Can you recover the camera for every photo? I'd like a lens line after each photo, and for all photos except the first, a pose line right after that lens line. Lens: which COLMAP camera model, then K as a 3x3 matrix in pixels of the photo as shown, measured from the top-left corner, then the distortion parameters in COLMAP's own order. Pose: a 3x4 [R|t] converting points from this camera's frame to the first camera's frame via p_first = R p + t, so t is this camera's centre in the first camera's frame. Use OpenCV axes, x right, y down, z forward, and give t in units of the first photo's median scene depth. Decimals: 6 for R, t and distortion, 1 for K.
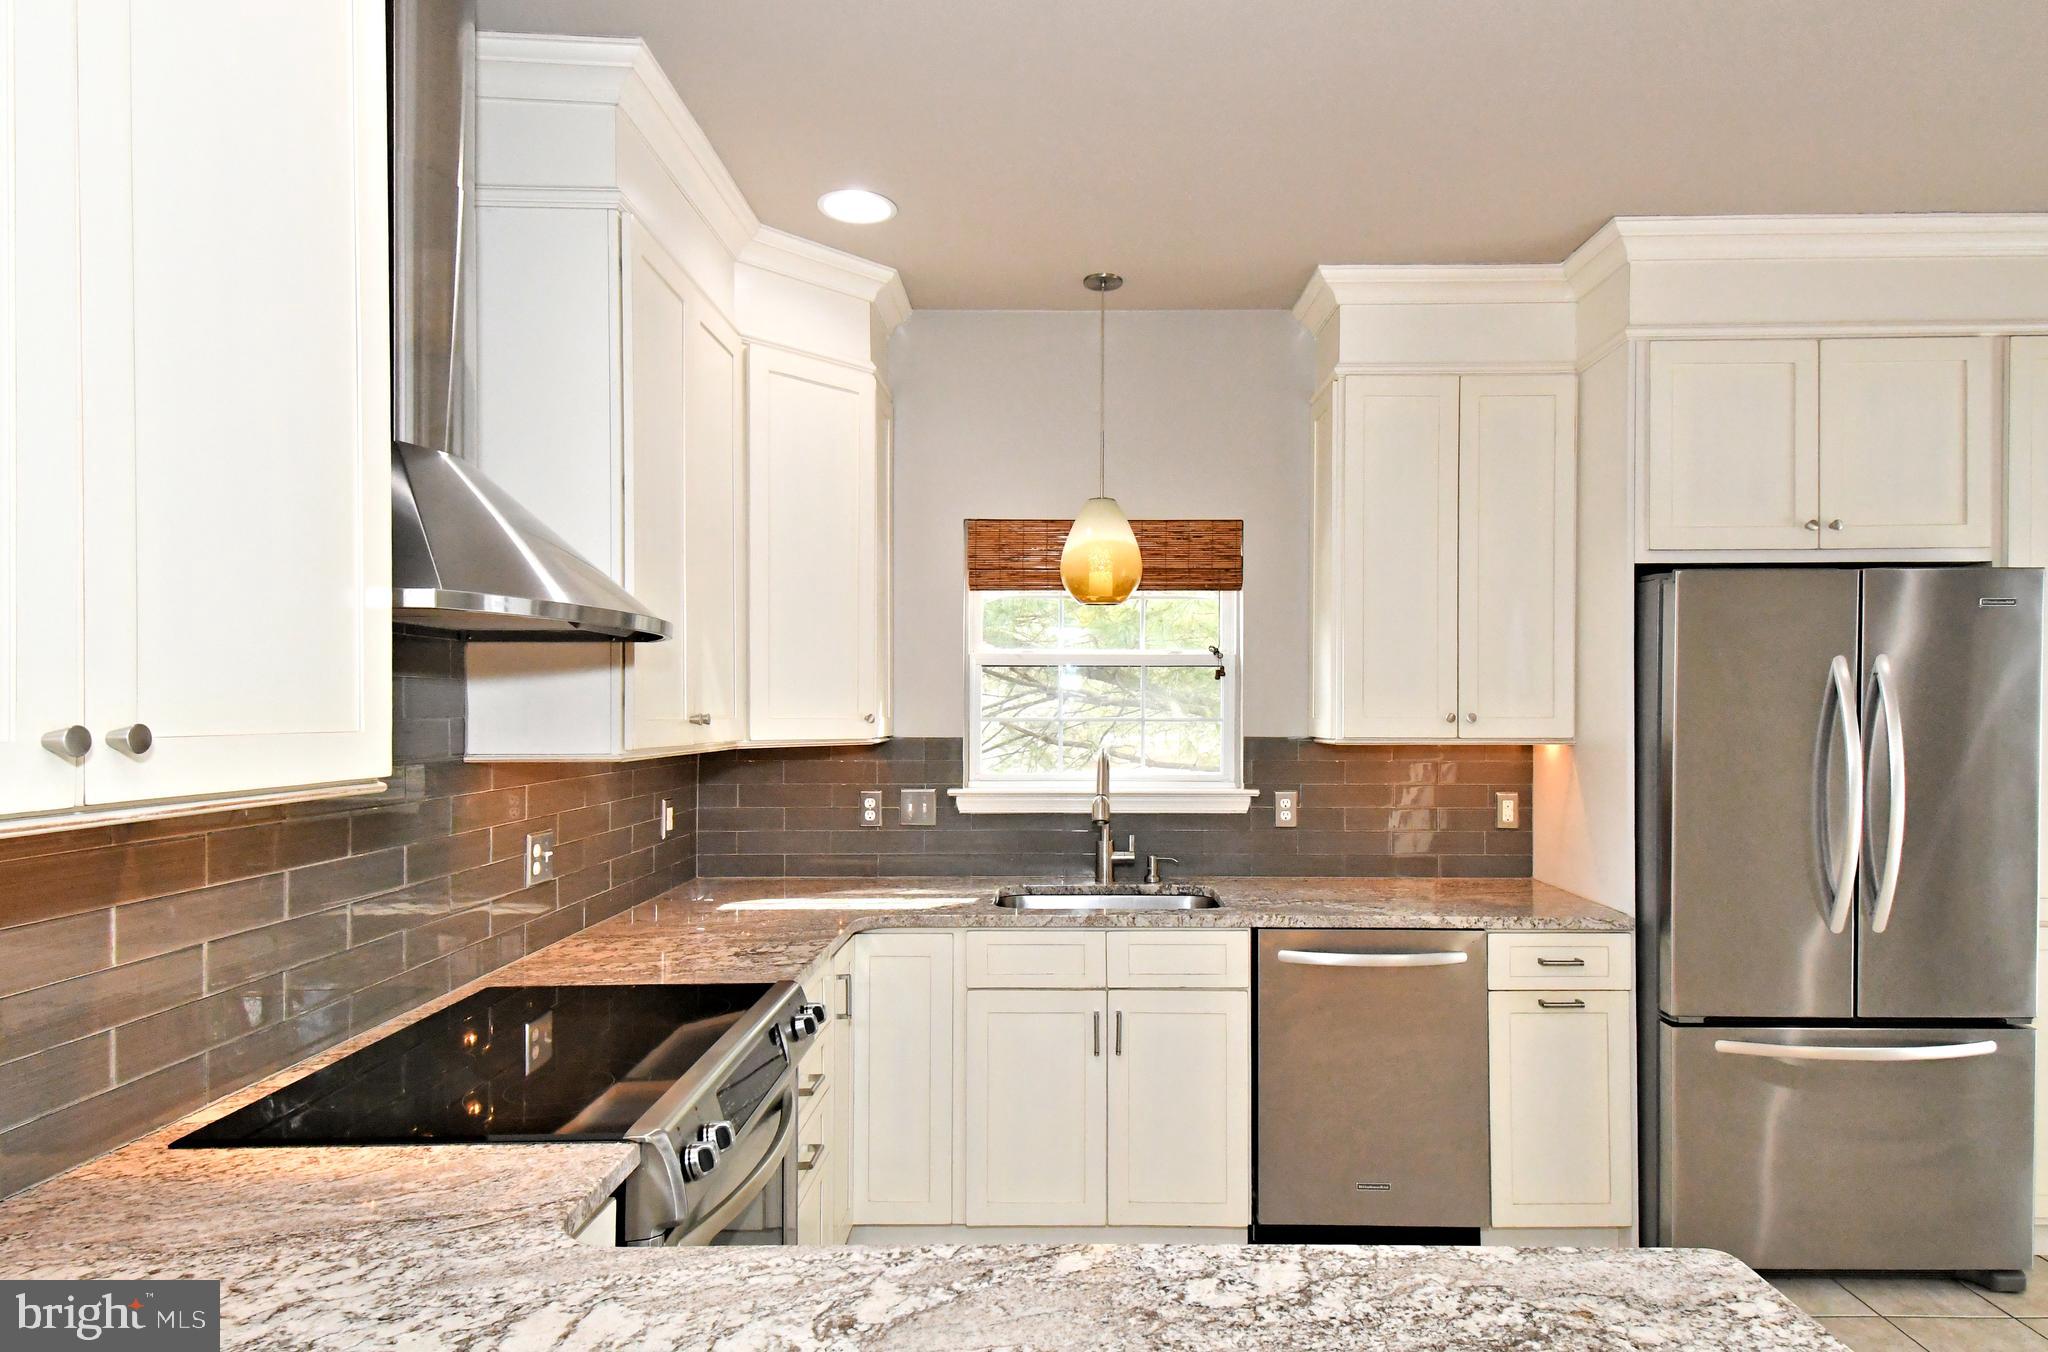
lens RADIAL K [[1116.7, 0, 1044.5], [0, 1116.7, 720.4], [0, 0, 1]] dist [0.032596, -0.001924]
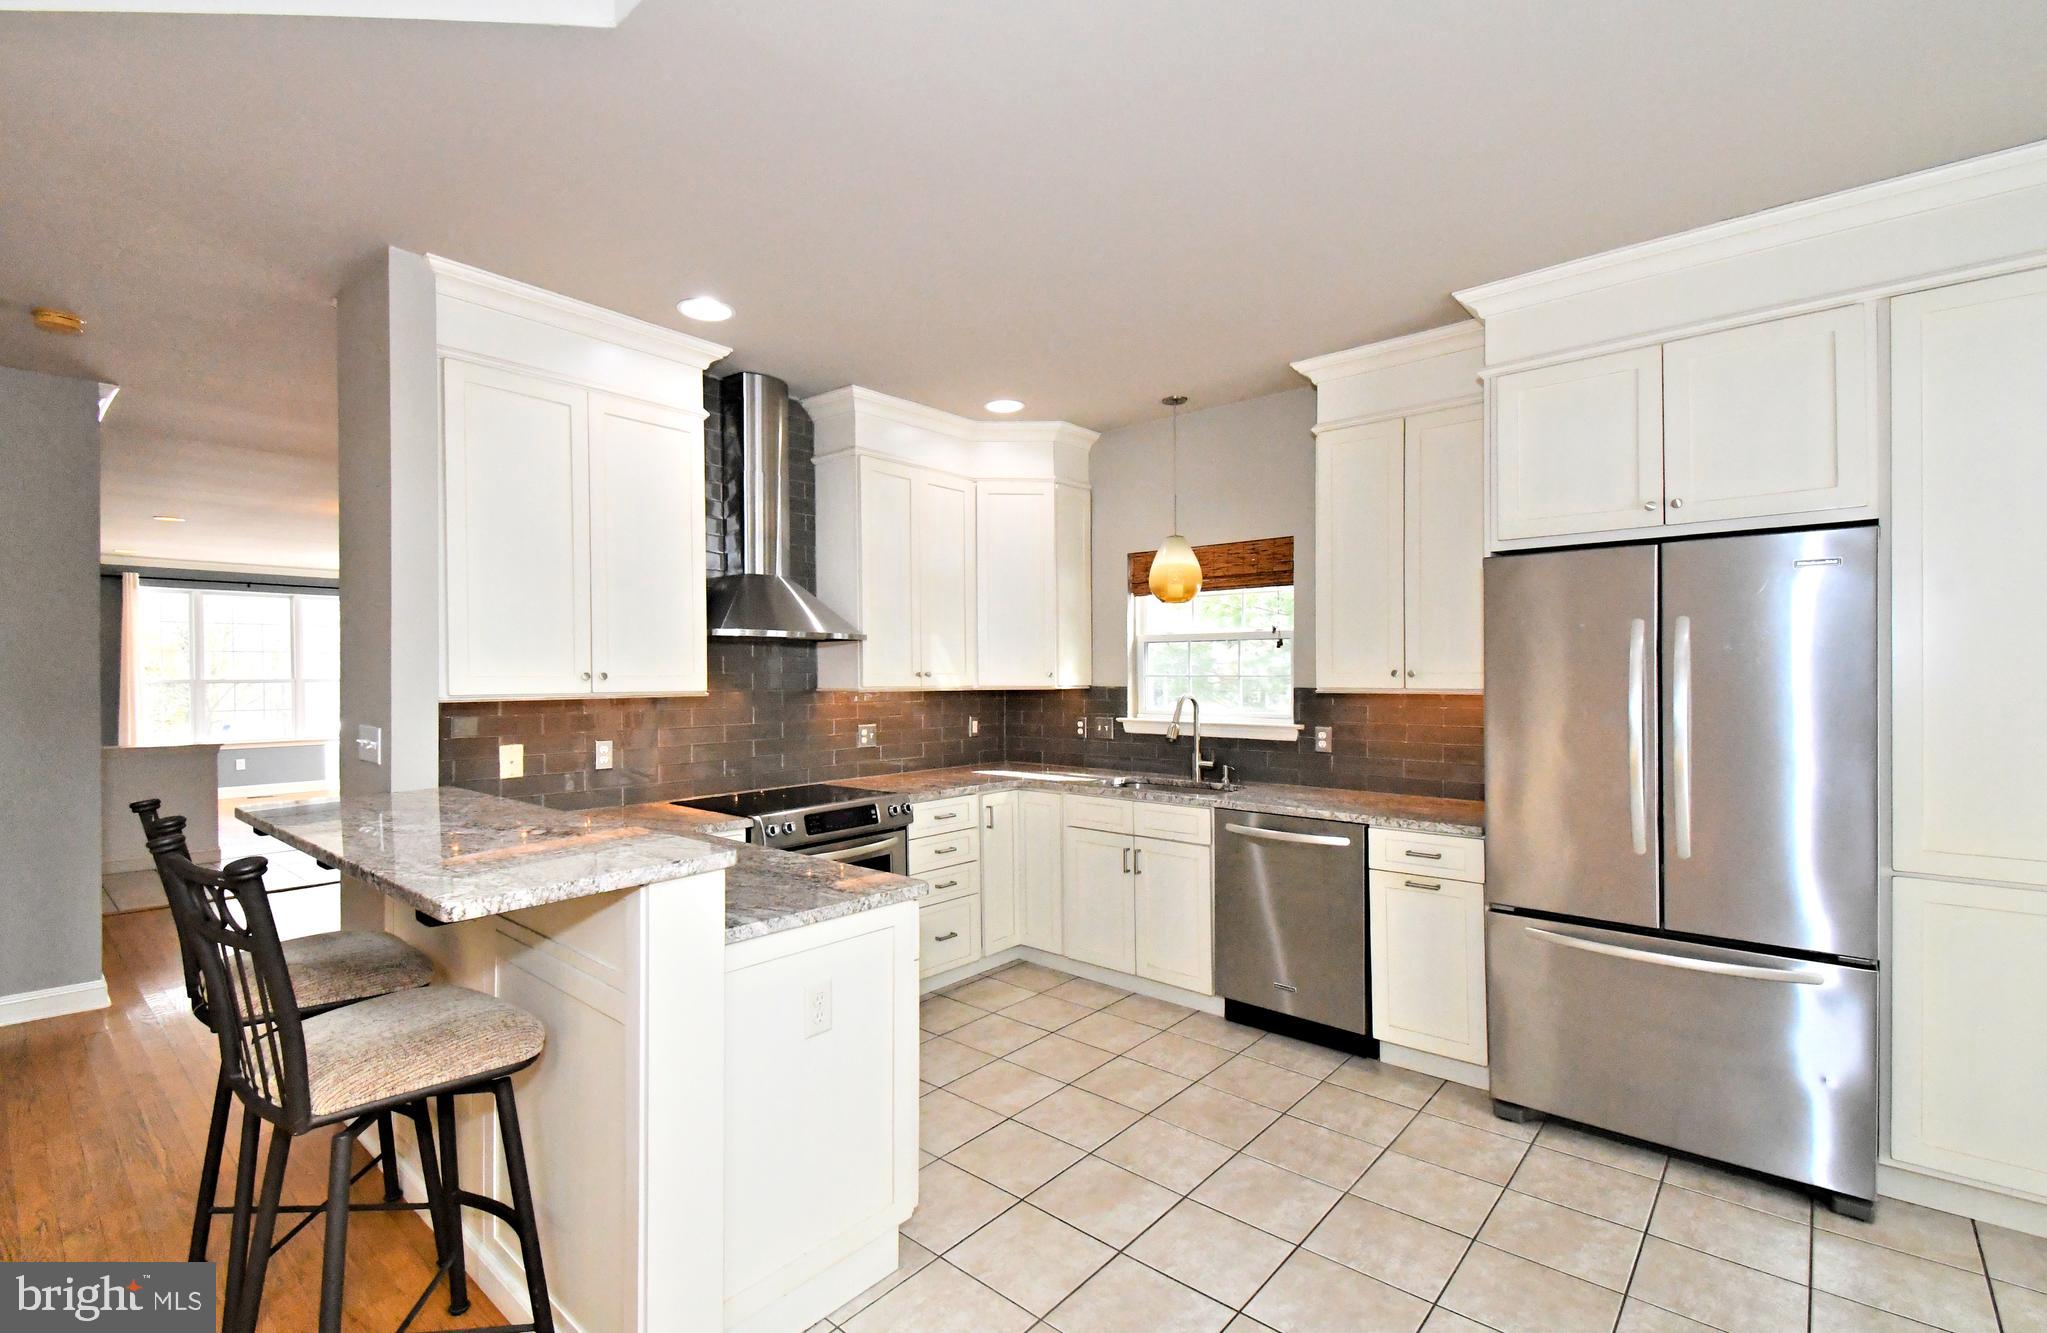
lens RADIAL K [[893.8, 0, 992.2], [0, 893.8, 683.2], [0, 0, 1]] dist [0.001347, -0.000414]
pose [[0.743547, 0.003658, -0.668673, 0.718665], [-0.005194, 0.999986, -0.000305, 0.013008], [0.668663, 0.003699, 0.743556, -0.120219]]
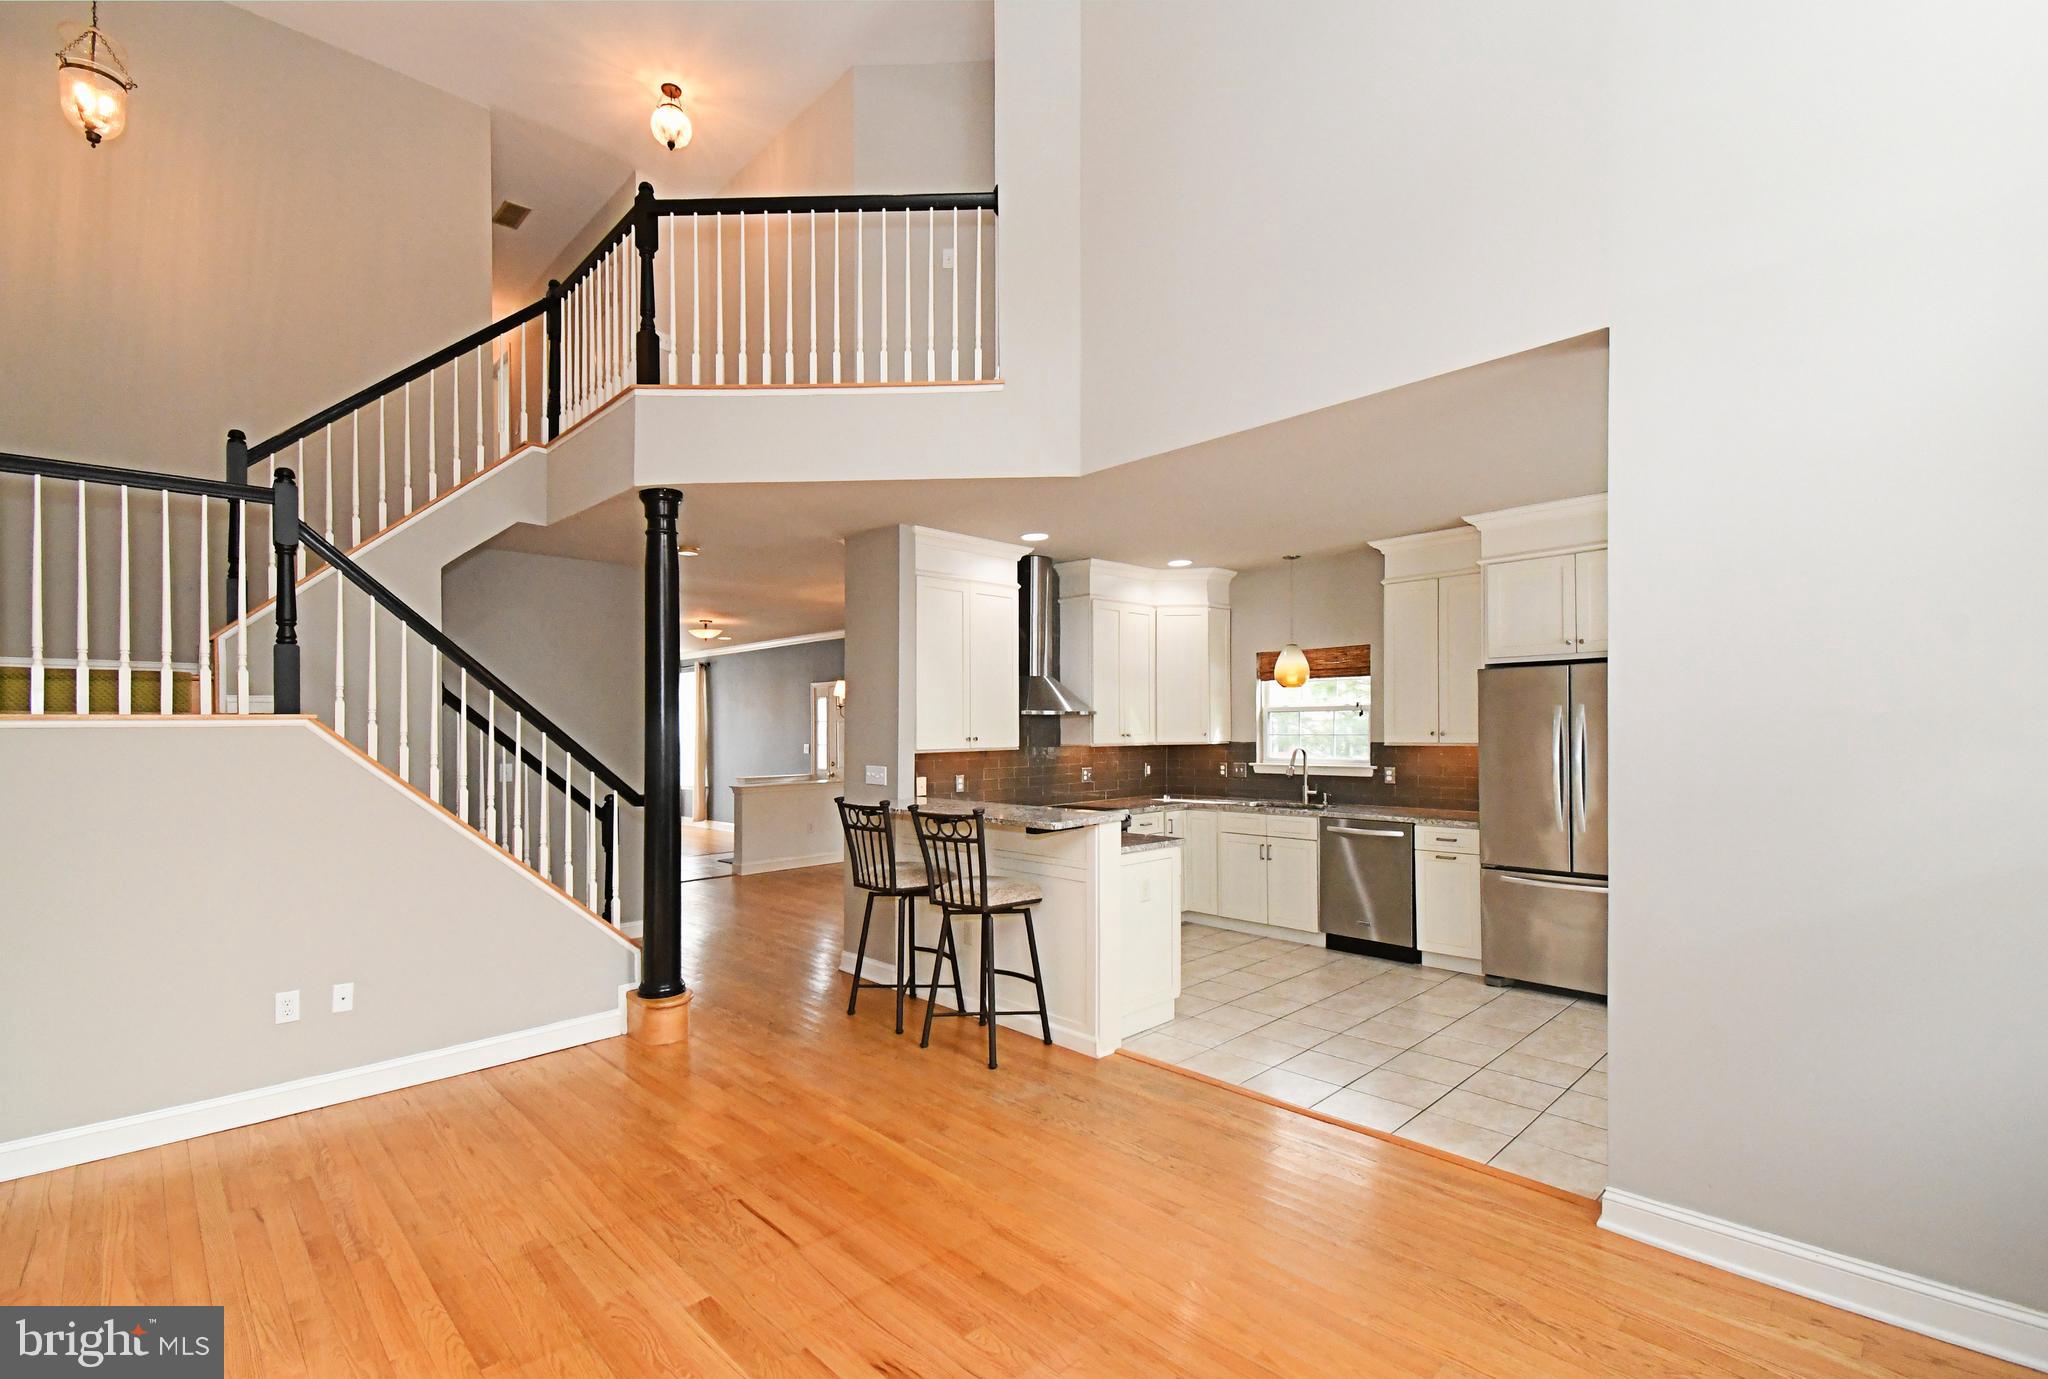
lens RADIAL K [[914.3, 0, 993.2], [0, 914.3, 743.1], [0, 0, 1]] dist [0.025747, -0.009017]
pose [[0.689089, 0.004990, -0.724659, 1.077086], [0.001546, 0.999964, 0.008357, 0.000124], [0.724675, -0.006879, 0.689057, -0.878204]]
